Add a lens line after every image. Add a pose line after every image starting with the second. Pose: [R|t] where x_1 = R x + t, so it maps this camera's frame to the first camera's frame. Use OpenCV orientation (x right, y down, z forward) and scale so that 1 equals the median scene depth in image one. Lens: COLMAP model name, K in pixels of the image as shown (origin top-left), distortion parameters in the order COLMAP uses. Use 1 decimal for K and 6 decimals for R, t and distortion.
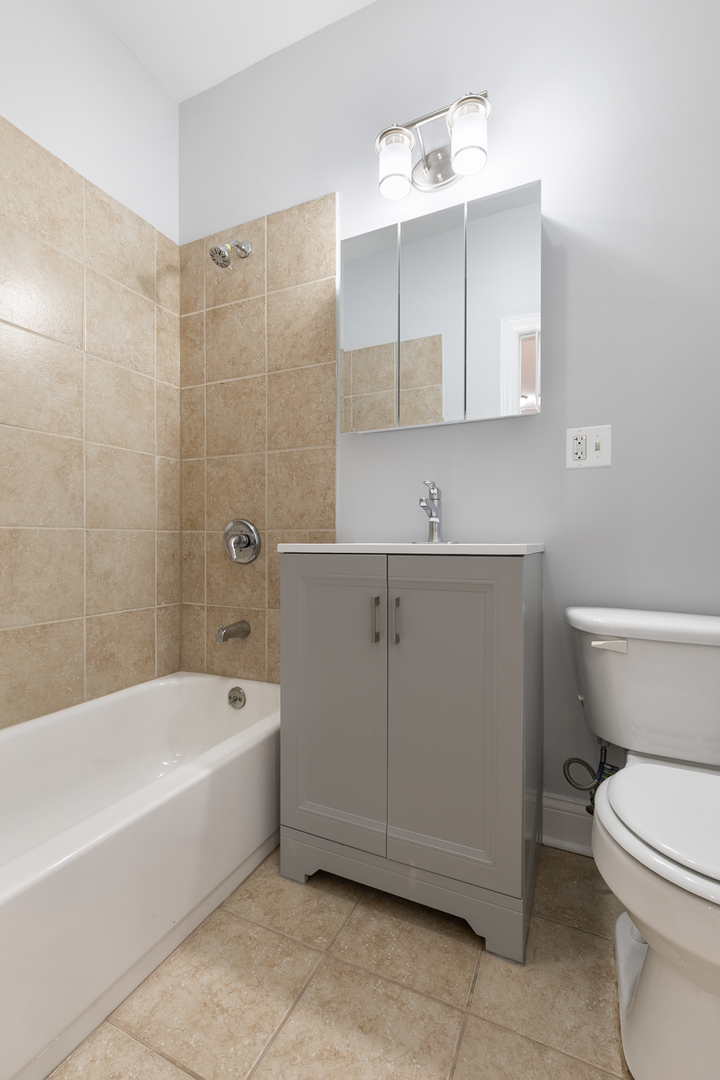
lens RADIAL K [[487.2, 0, 360.0], [0, 487.2, 540.0], [0, 0, 1]] dist [0.004226, 0.000205]
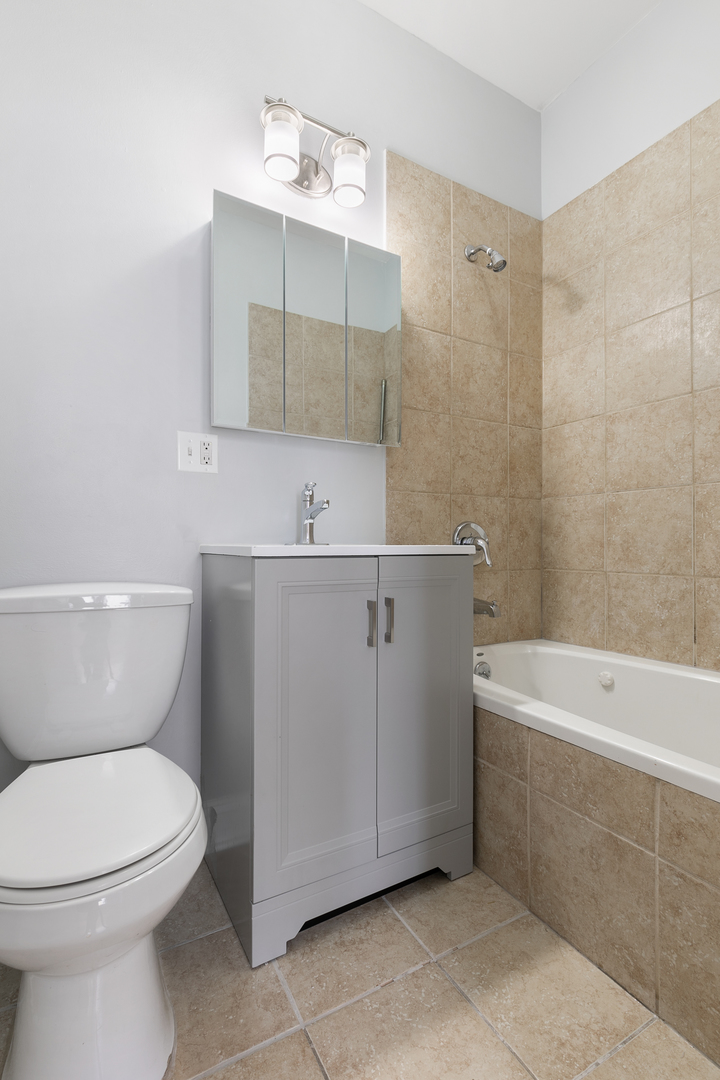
lens RADIAL K [[503.0, 0, 386.2], [0, 503.0, 521.5], [0, 0, 1]] dist [0.000632, 0.000058]
pose [[0.534351, 0.039133, 0.844356, -0.632775], [-0.003059, 0.999011, -0.044365, 0.002365], [-0.845257, 0.021124, 0.533942, 0.310198]]
